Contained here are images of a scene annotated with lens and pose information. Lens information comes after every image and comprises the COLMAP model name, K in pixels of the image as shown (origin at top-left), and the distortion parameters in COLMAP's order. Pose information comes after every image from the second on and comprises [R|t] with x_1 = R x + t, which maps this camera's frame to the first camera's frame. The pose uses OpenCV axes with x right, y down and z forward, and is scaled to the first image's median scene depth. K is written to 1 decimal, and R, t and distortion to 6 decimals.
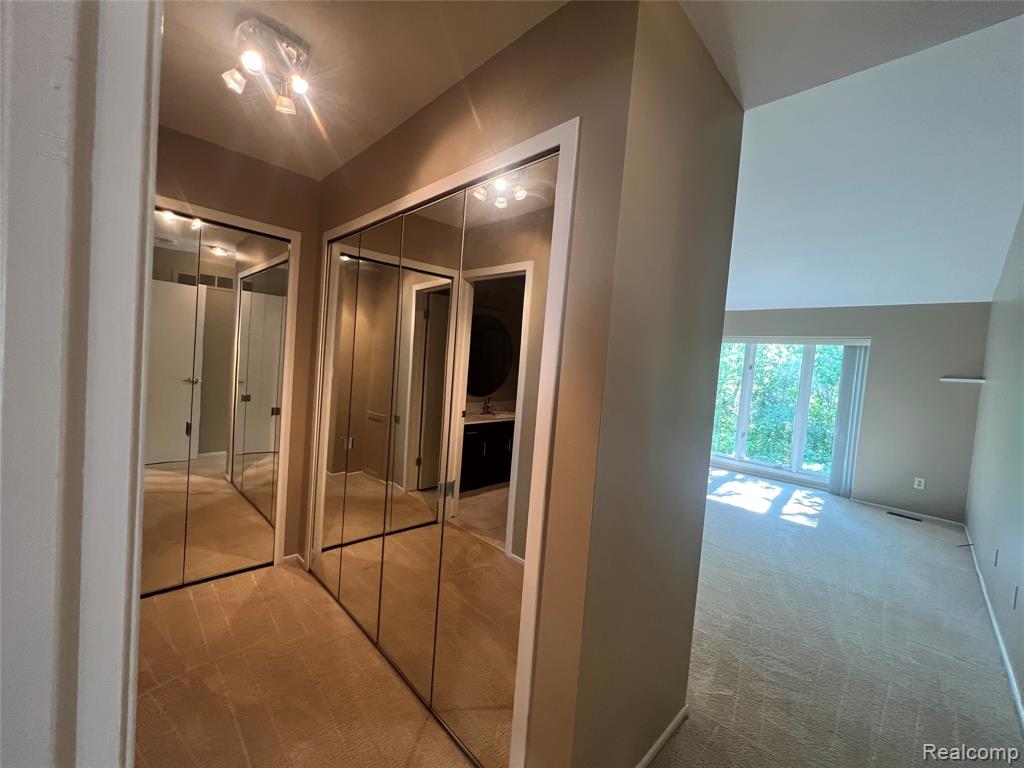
lens RADIAL K [[409.0, 0, 514.6], [0, 409.0, 382.5], [0, 0, 1]] dist [0.001413, 0.000470]
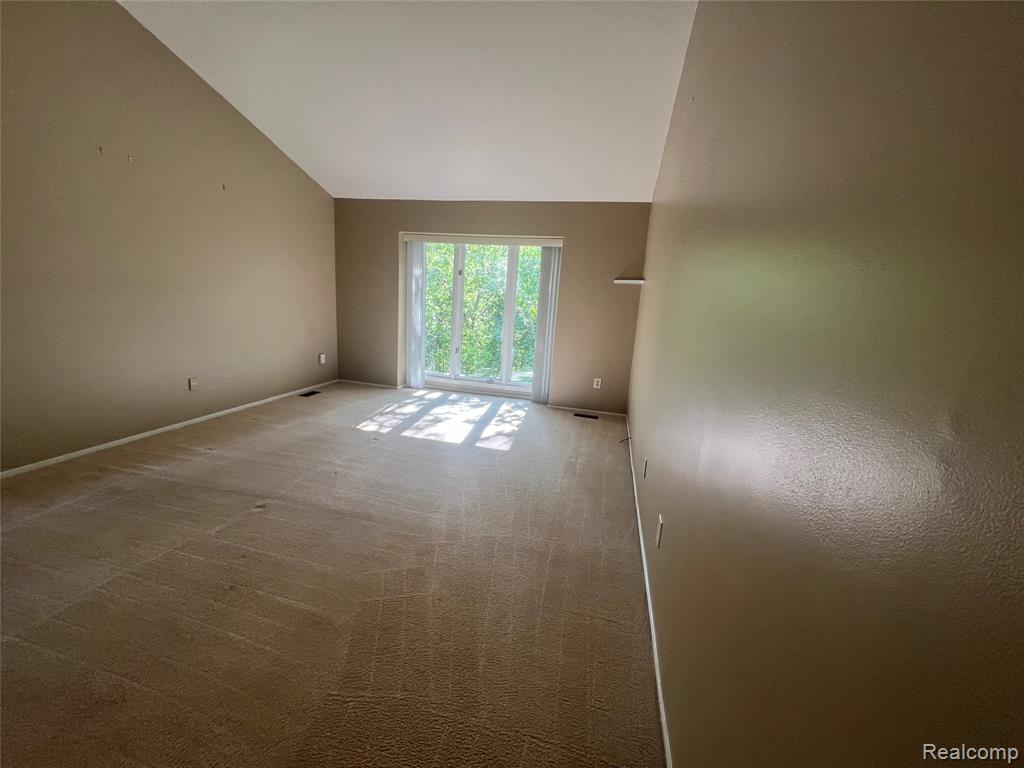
lens RADIAL K [[409.0, 0, 511.5], [0, 409.0, 383.5], [0, 0, 1]] dist [0.001413, 0.000470]
pose [[0.852352, -0.133469, 0.505651, 0.244234], [0.030072, 0.977794, 0.207401, 0.020957], [-0.522104, -0.161573, 0.837438, 0.214247]]
